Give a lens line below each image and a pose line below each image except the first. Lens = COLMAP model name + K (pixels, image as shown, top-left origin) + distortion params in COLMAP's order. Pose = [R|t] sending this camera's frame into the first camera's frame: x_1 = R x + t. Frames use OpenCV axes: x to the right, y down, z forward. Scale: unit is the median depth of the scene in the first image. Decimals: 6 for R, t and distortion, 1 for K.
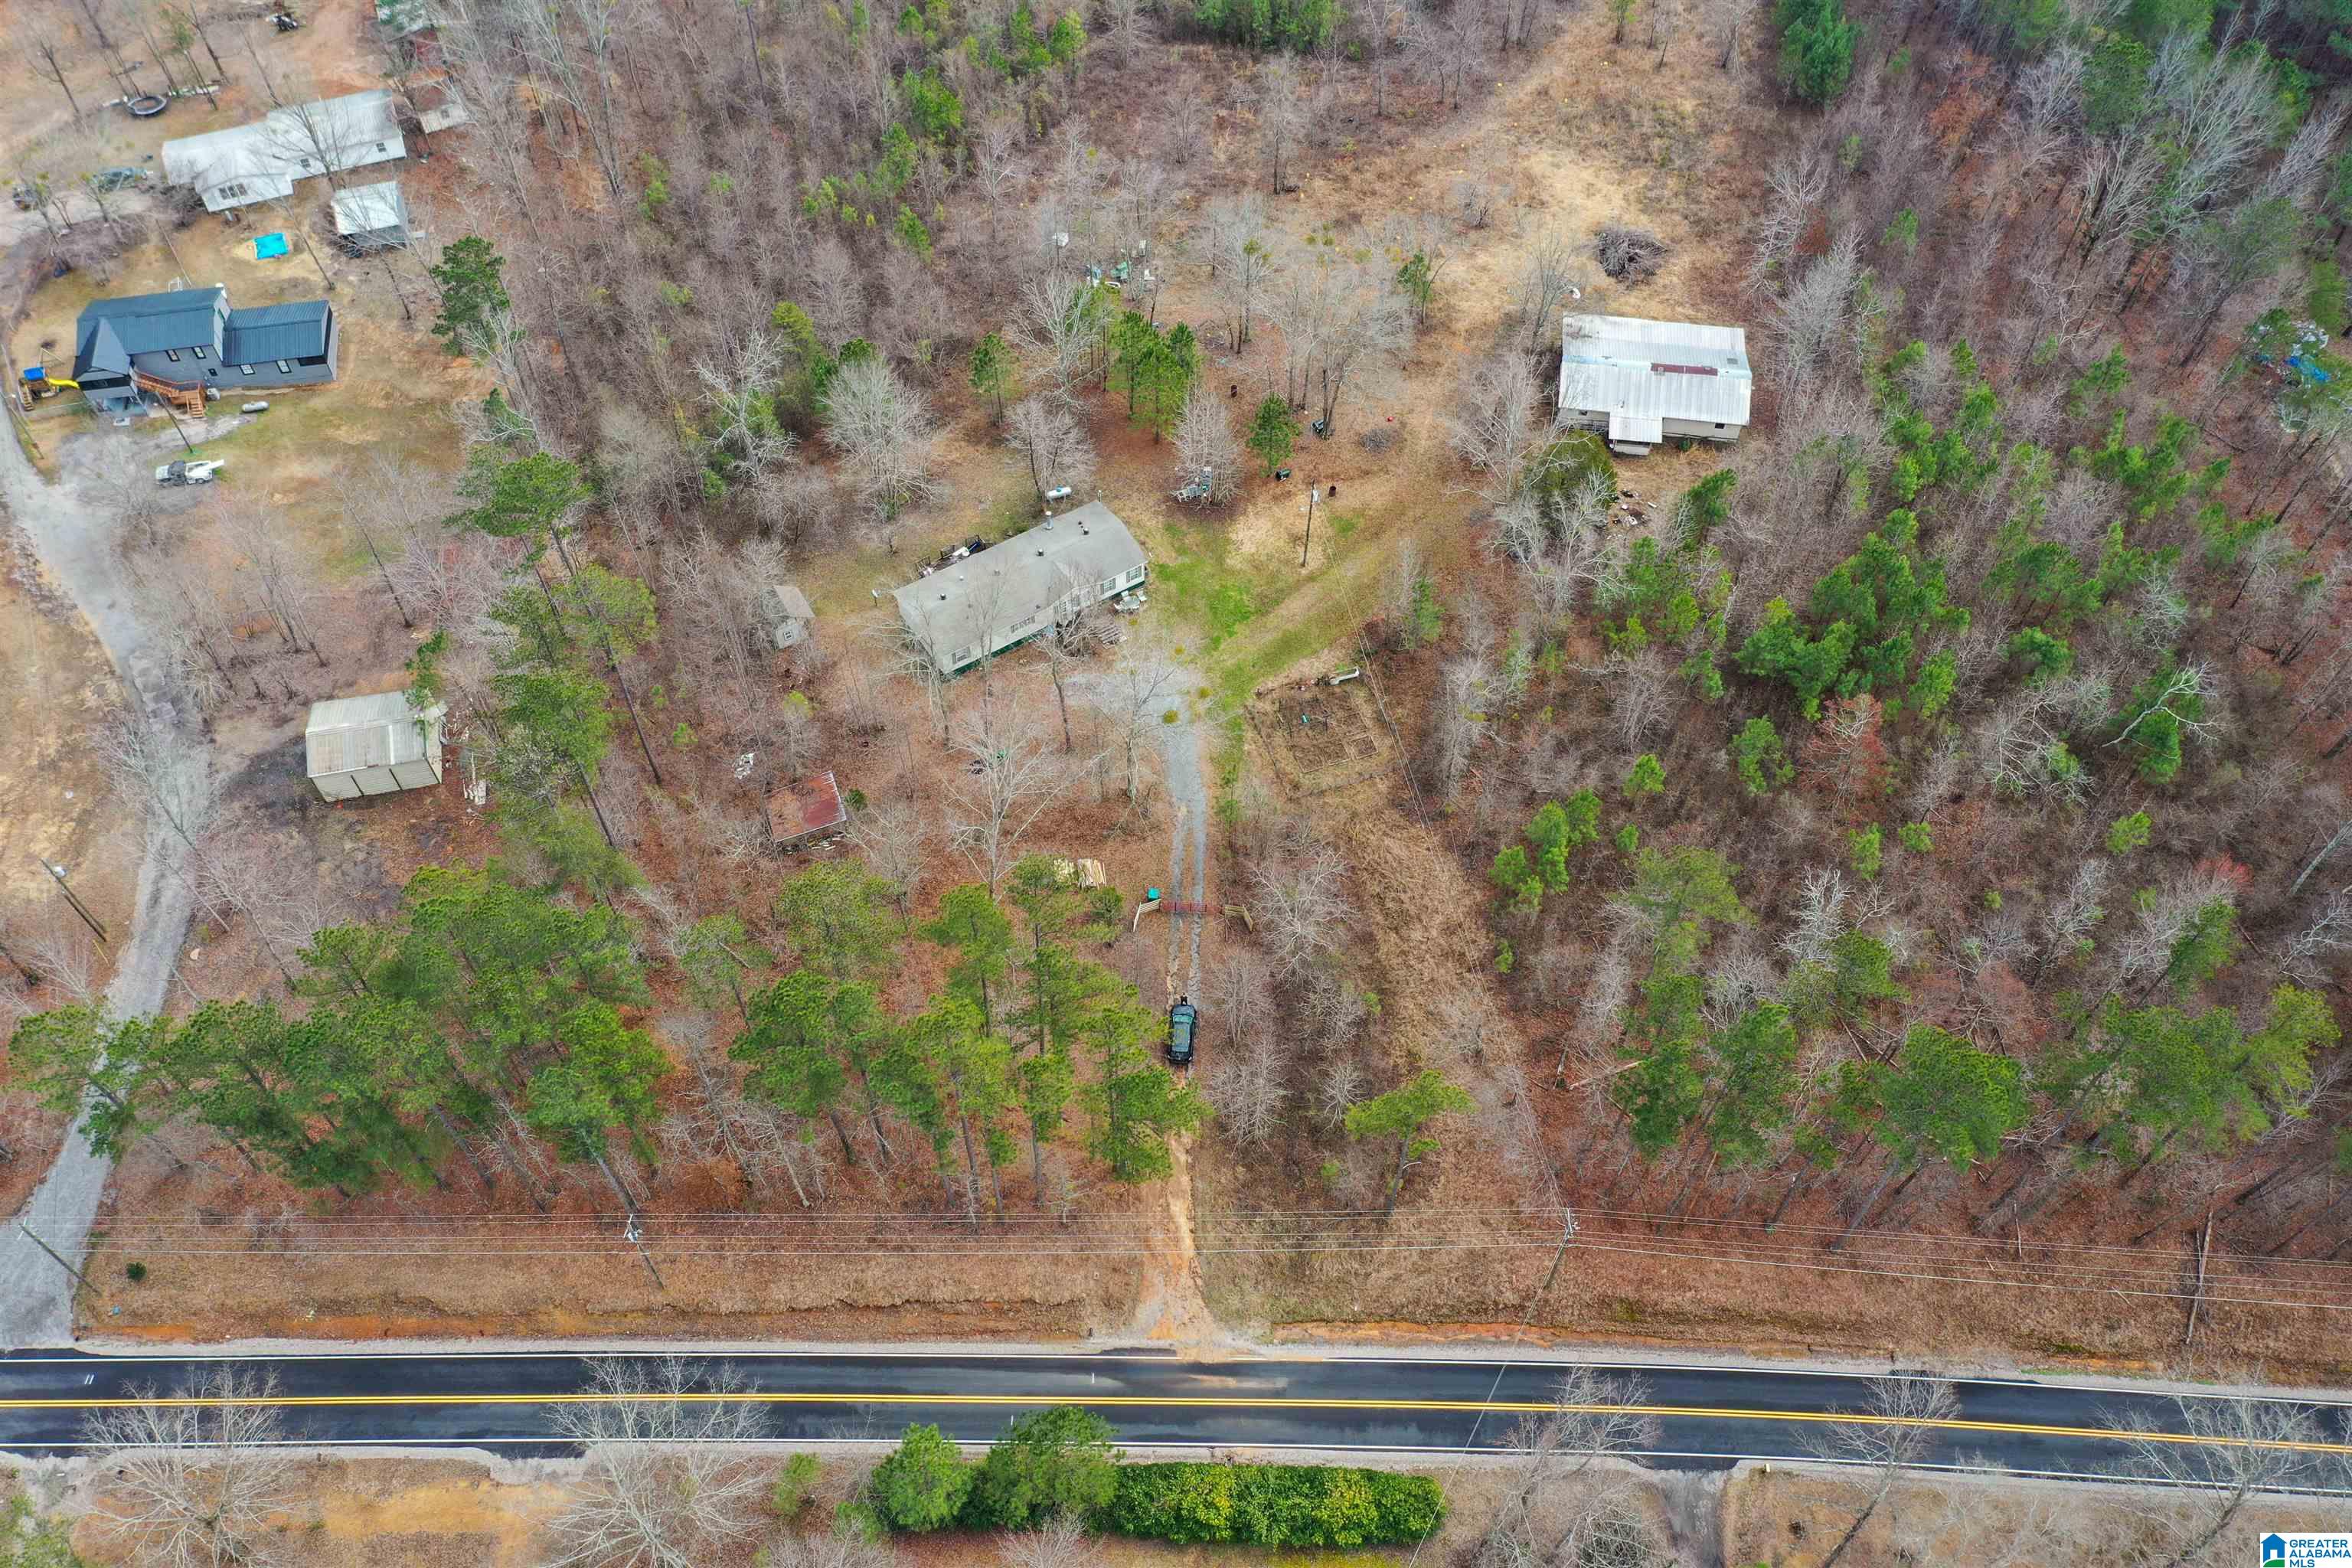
lens RADIAL K [[1864.3, 0, 1176.0], [0, 1864.3, 784.0], [0, 0, 1]] dist [0.003535, 0.006521]
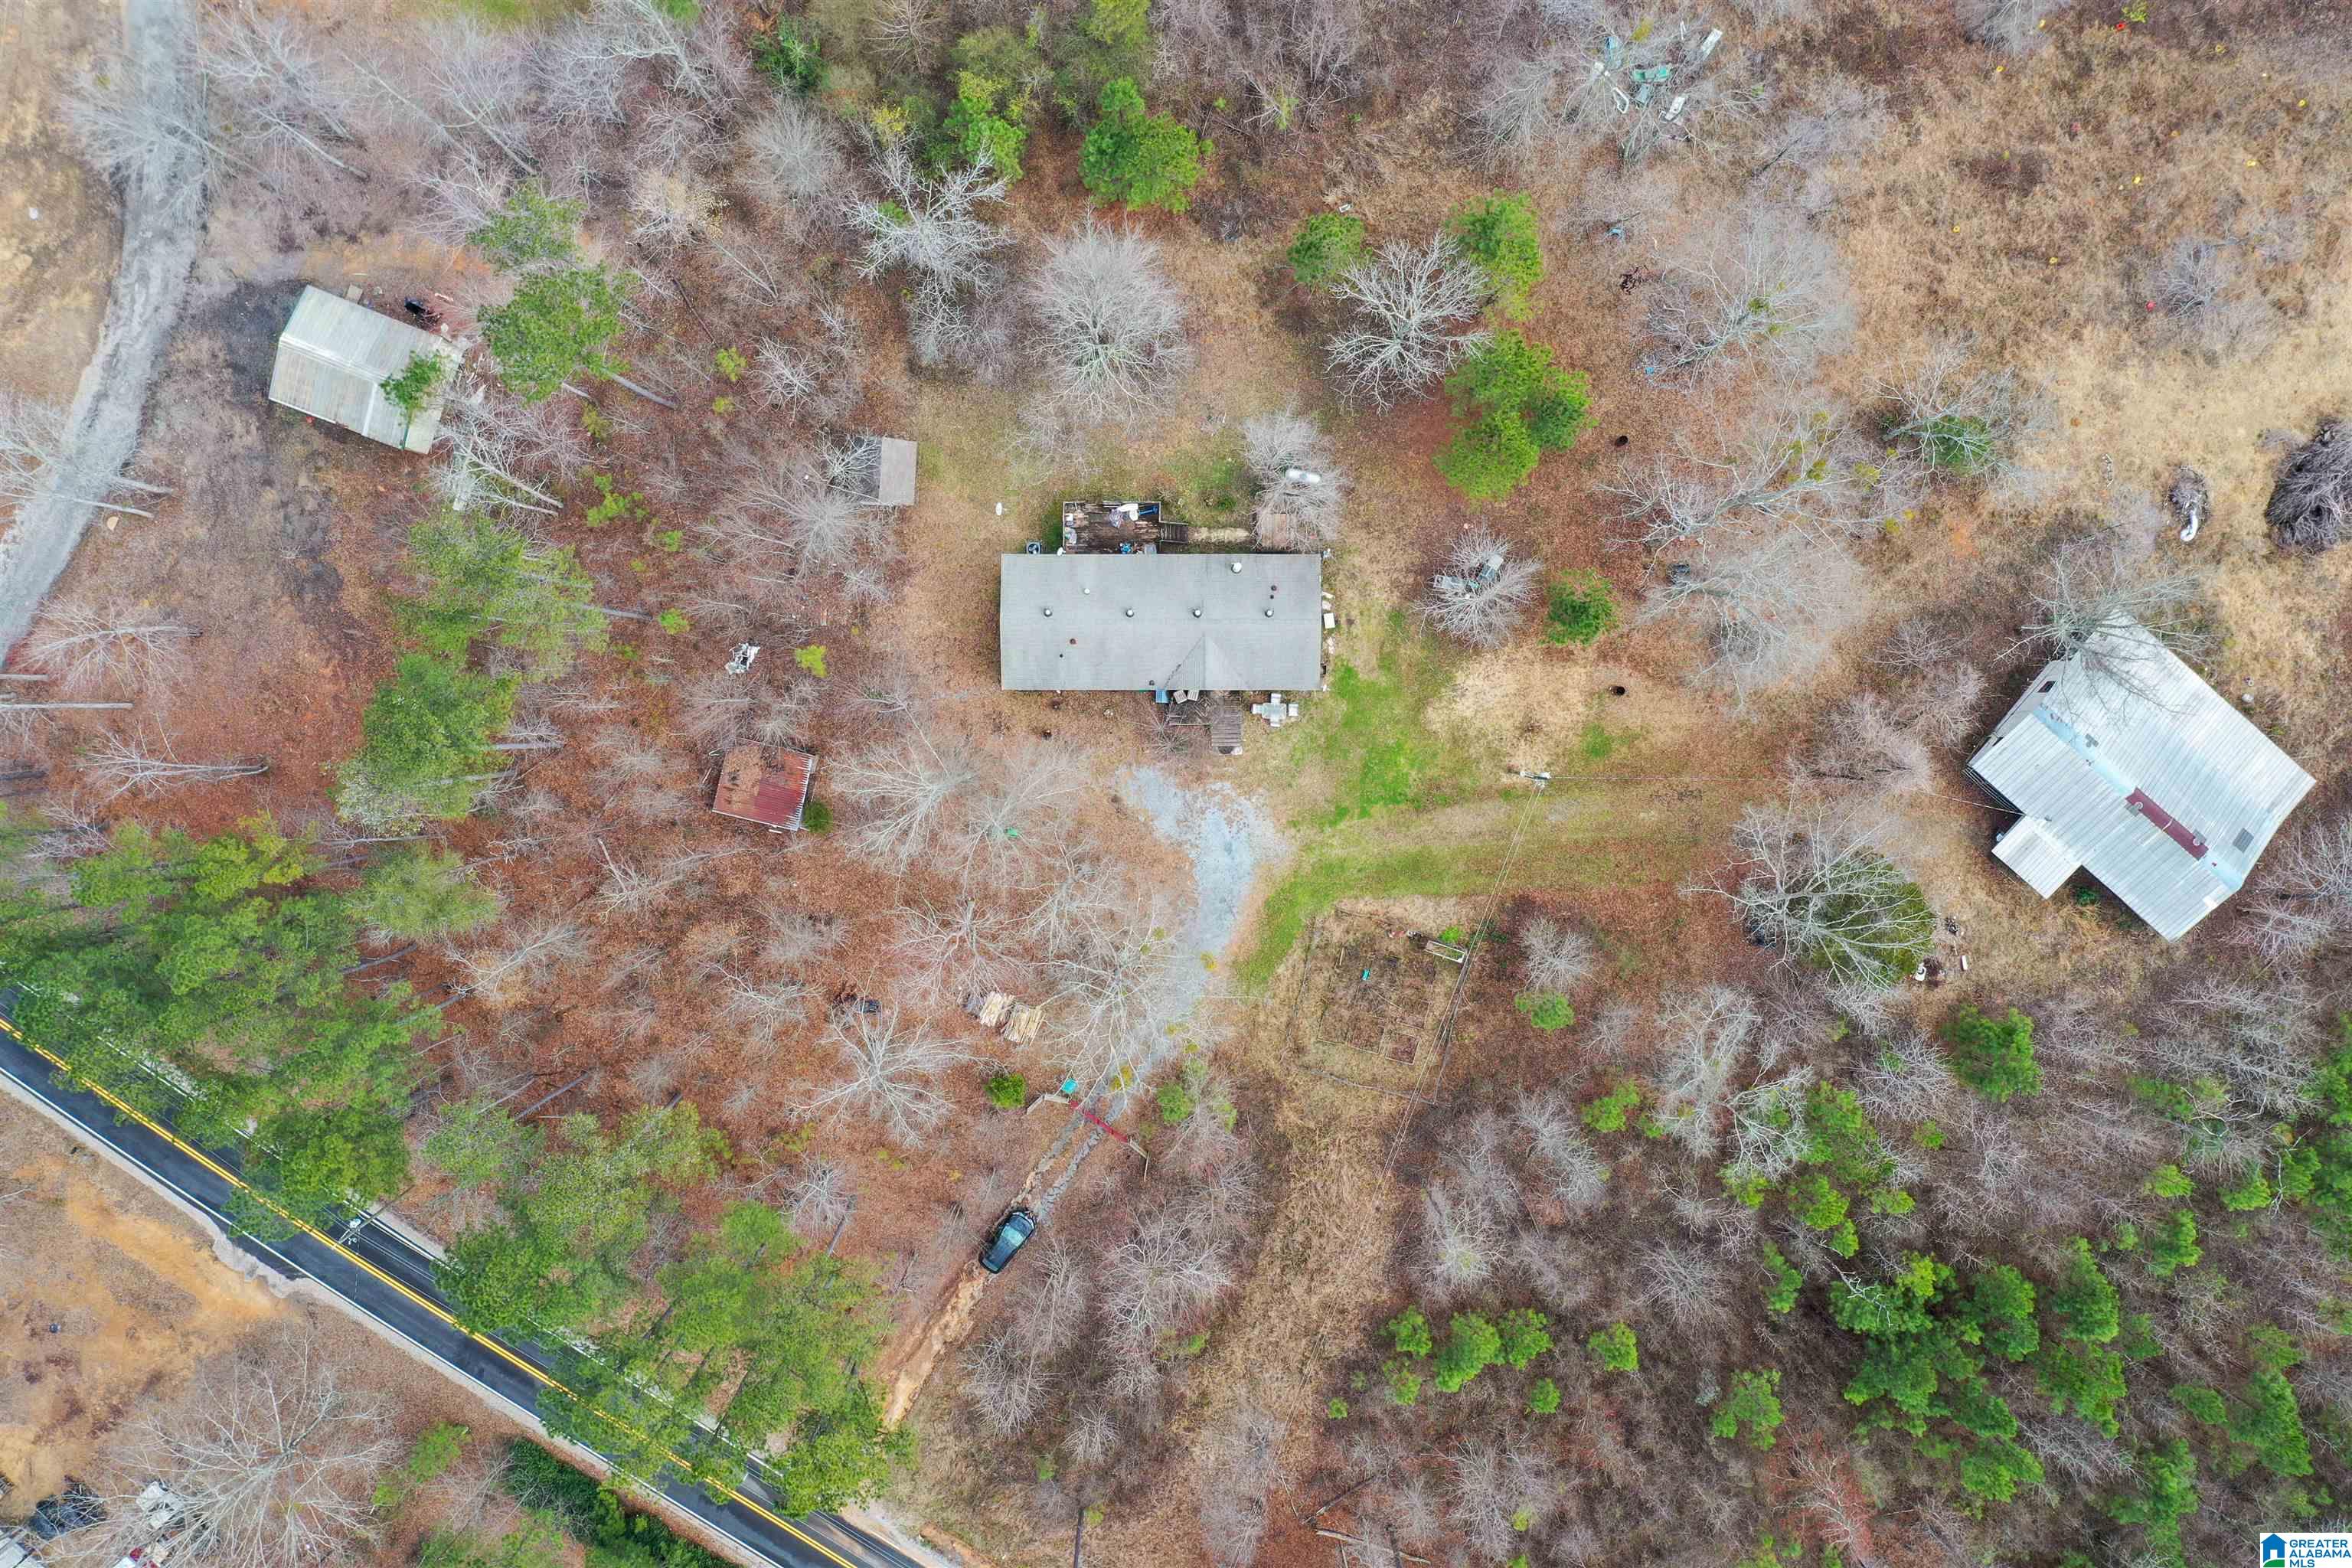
lens RADIAL K [[1864.3, 0, 1176.0], [0, 1864.3, 784.0], [0, 0, 1]] dist [0.003535, 0.006521]
pose [[0.840864, 0.540822, 0.021403, -0.062446], [-0.435110, 0.651926, 0.621025, -0.566602], [0.321911, -0.531510, 0.783499, 0.405516]]
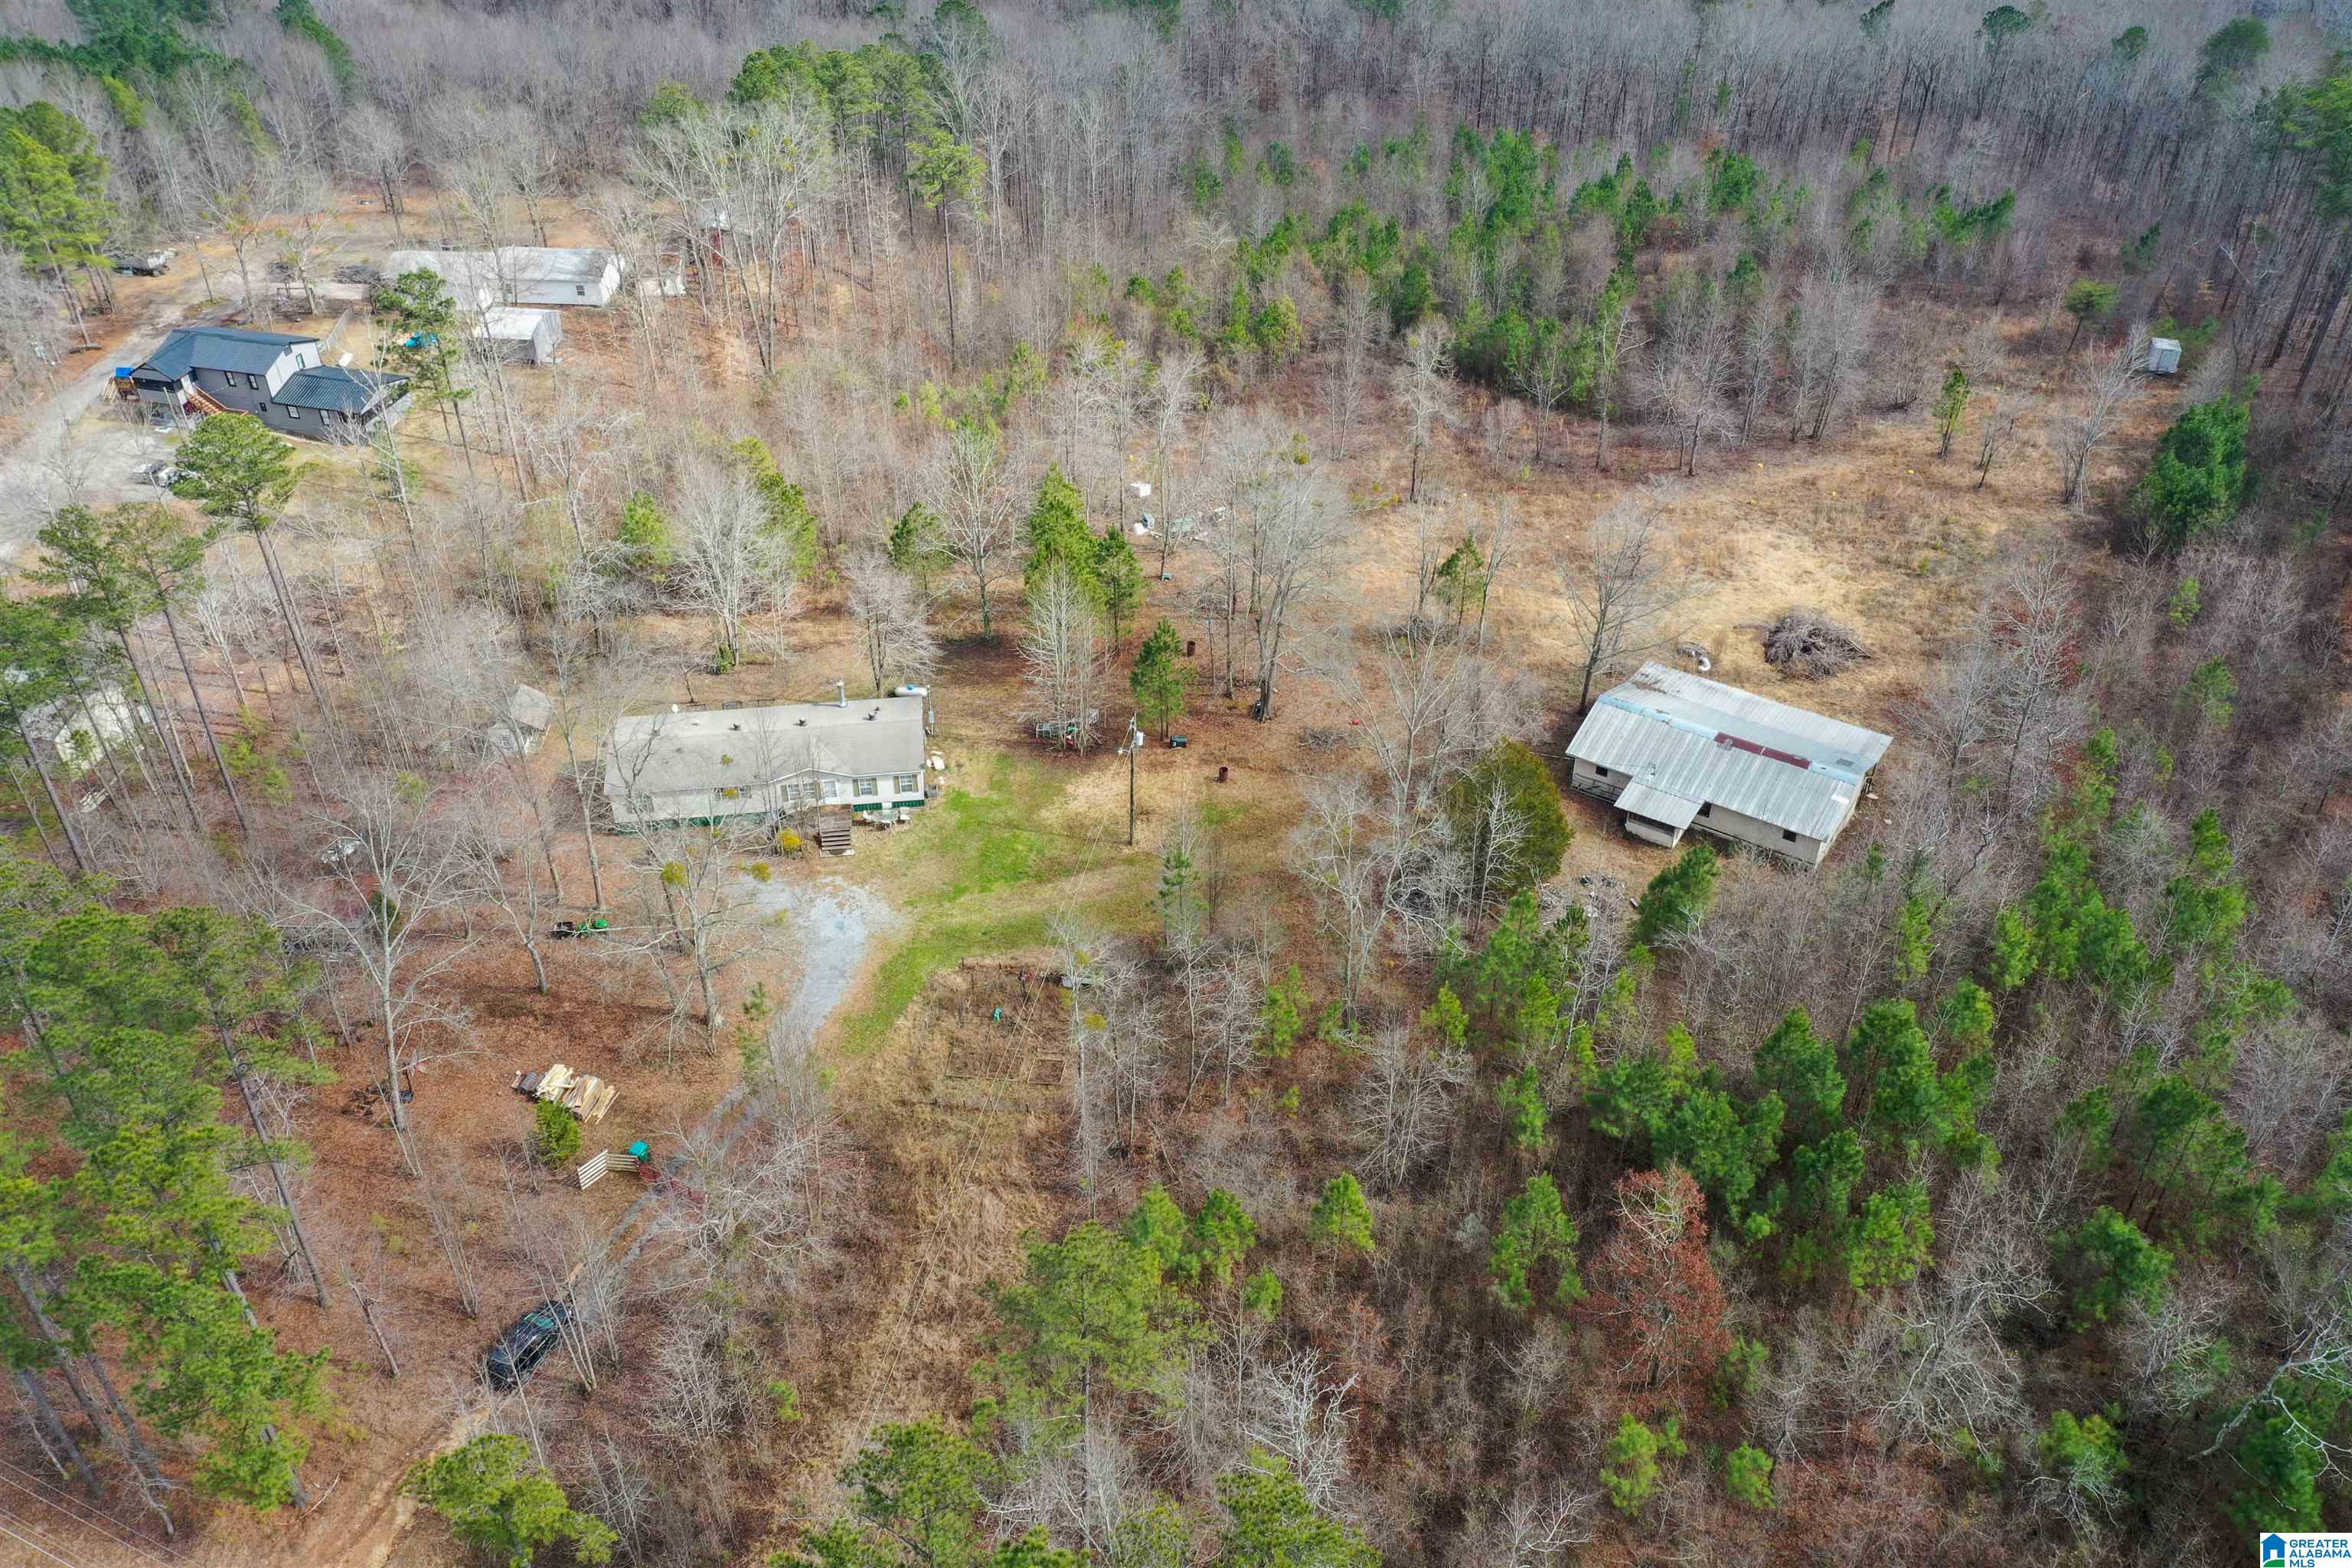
lens RADIAL K [[1868.3, 0, 1176.0], [0, 1868.3, 784.0], [0, 0, 1]] dist [0.011913, 0.004310]
pose [[0.904466, 0.253126, -0.343319, 0.359739], [-0.343804, 0.909025, -0.235527, 0.029899], [0.252468, 0.331061, 0.909208, 0.363732]]
